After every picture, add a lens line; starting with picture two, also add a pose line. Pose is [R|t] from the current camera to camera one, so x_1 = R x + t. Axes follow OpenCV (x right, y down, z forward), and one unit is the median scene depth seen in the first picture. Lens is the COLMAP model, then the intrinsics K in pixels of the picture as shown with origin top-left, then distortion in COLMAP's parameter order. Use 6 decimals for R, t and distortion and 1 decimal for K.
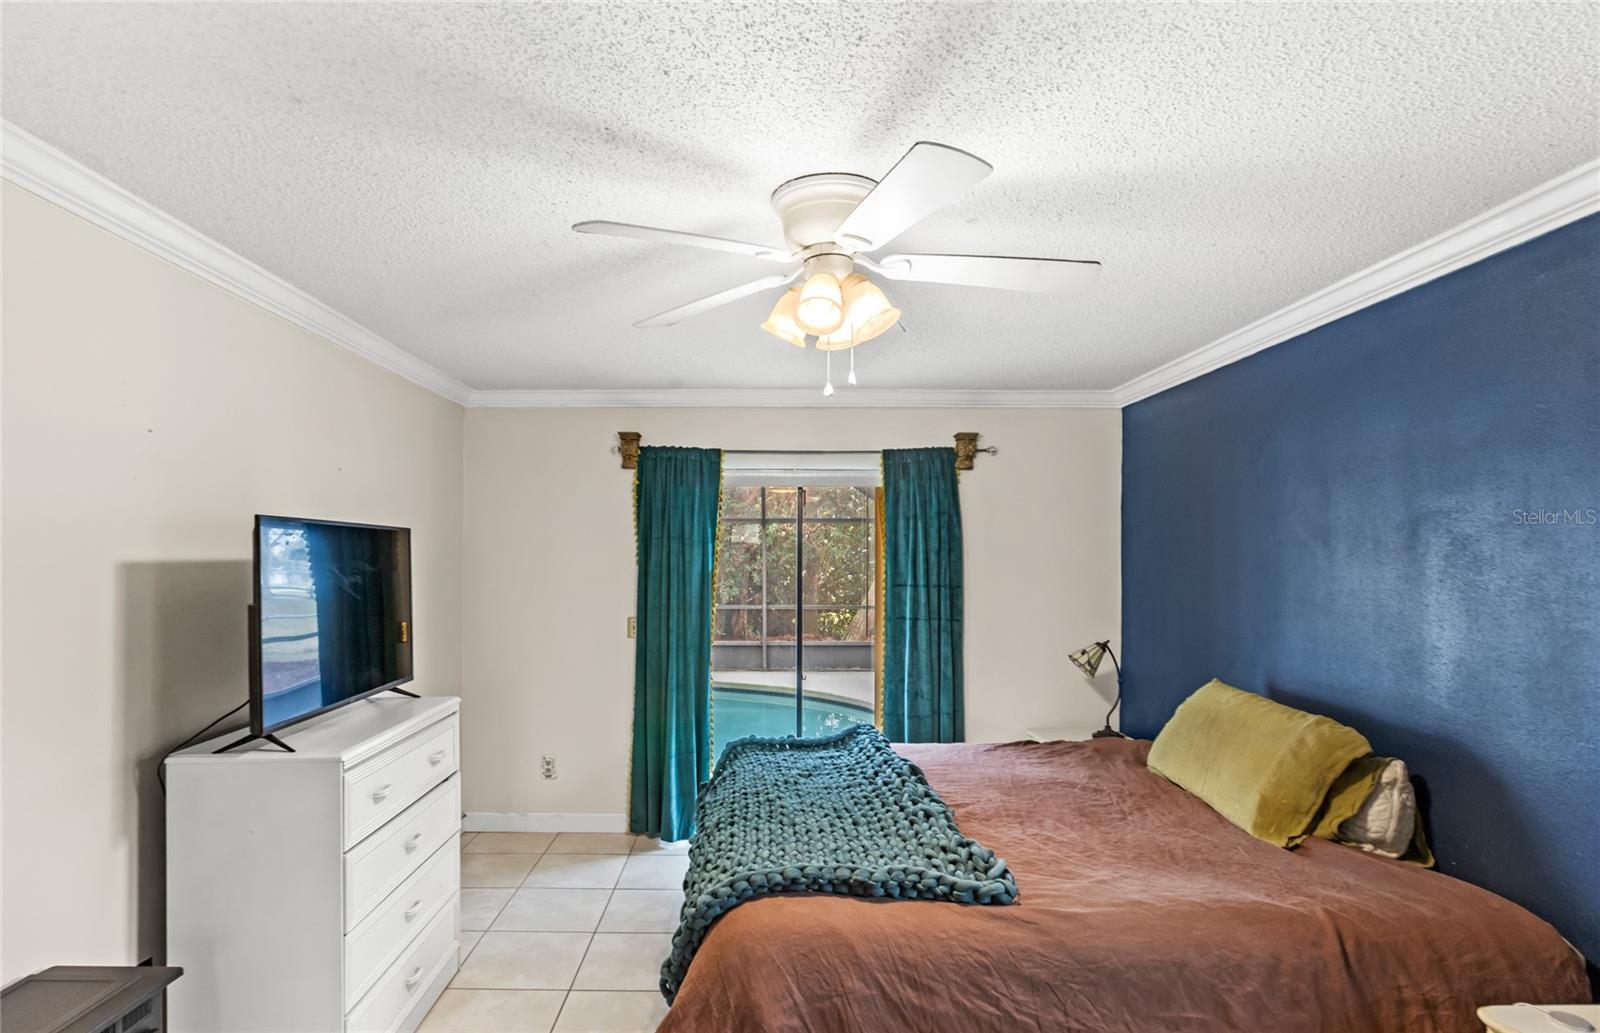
lens RADIAL K [[834.8, 0, 765.8], [0, 834.8, 545.1], [0, 0, 1]] dist [-0.016721, -0.000381]
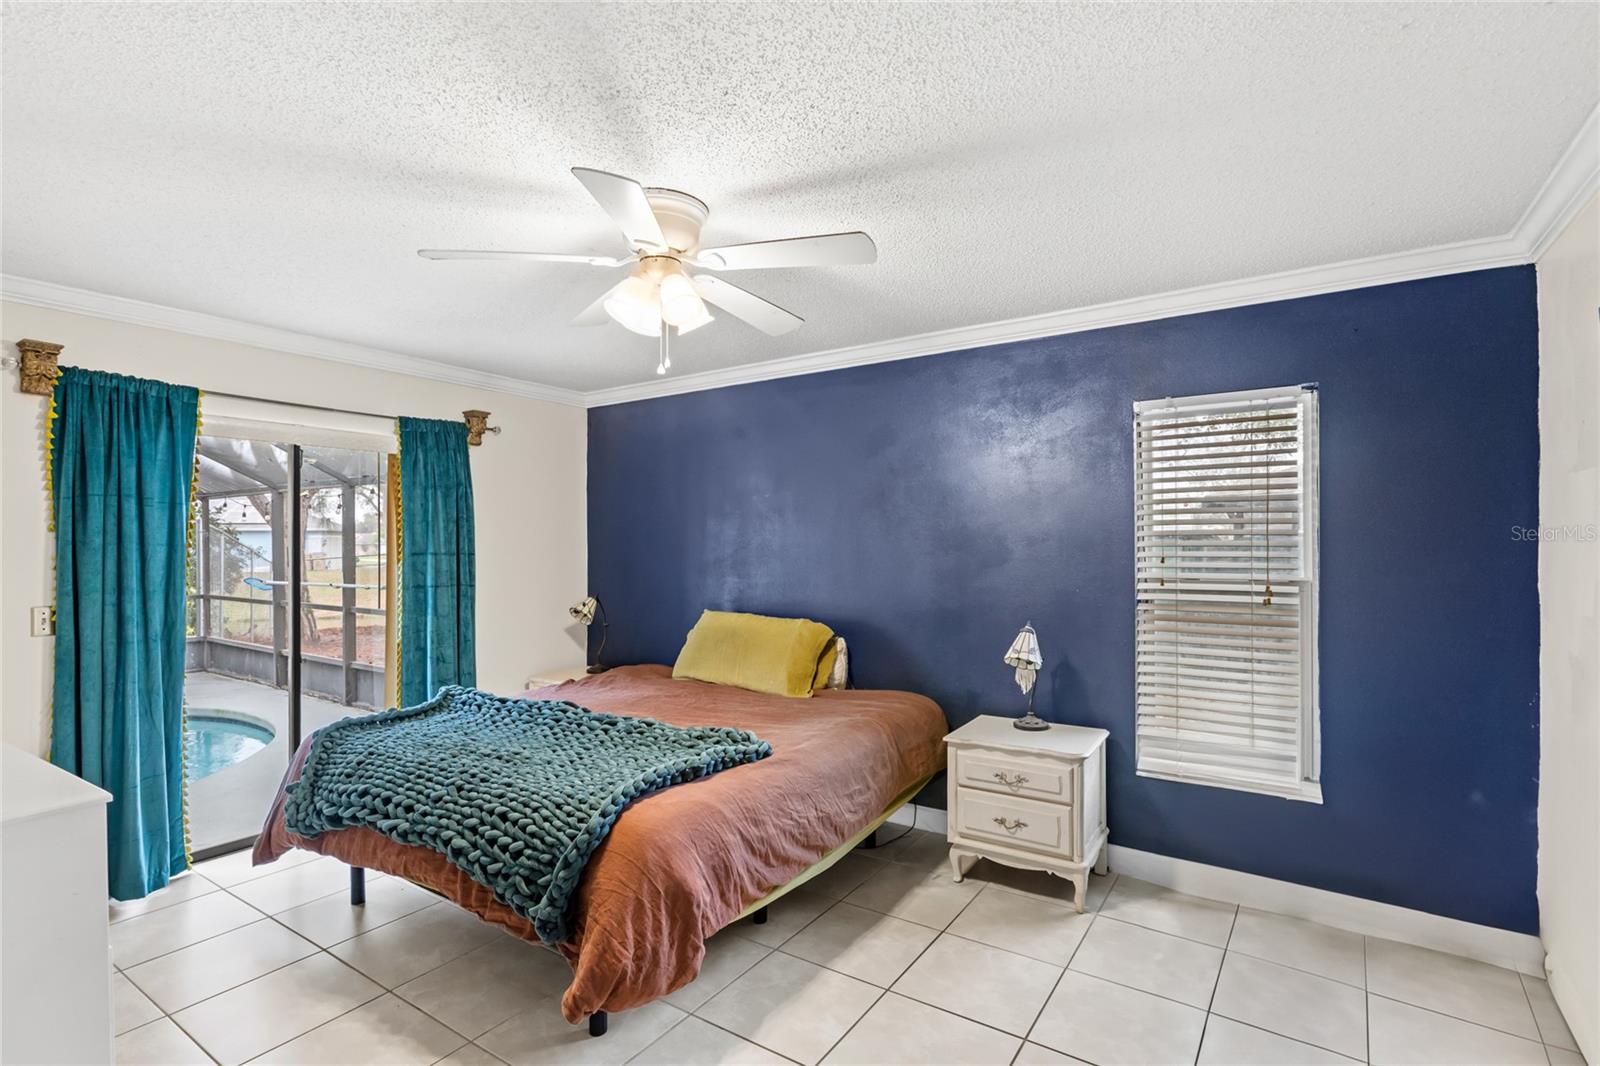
lens RADIAL K [[752.7, 0, 816.3], [0, 752.7, 541.8], [0, 0, 1]] dist [-0.002294, -0.000038]
pose [[0.531468, -0.006625, 0.847052, -0.444985], [-0.003034, 0.999948, 0.009724, 0.029726], [-0.847073, -0.007738, 0.531421, 0.142657]]
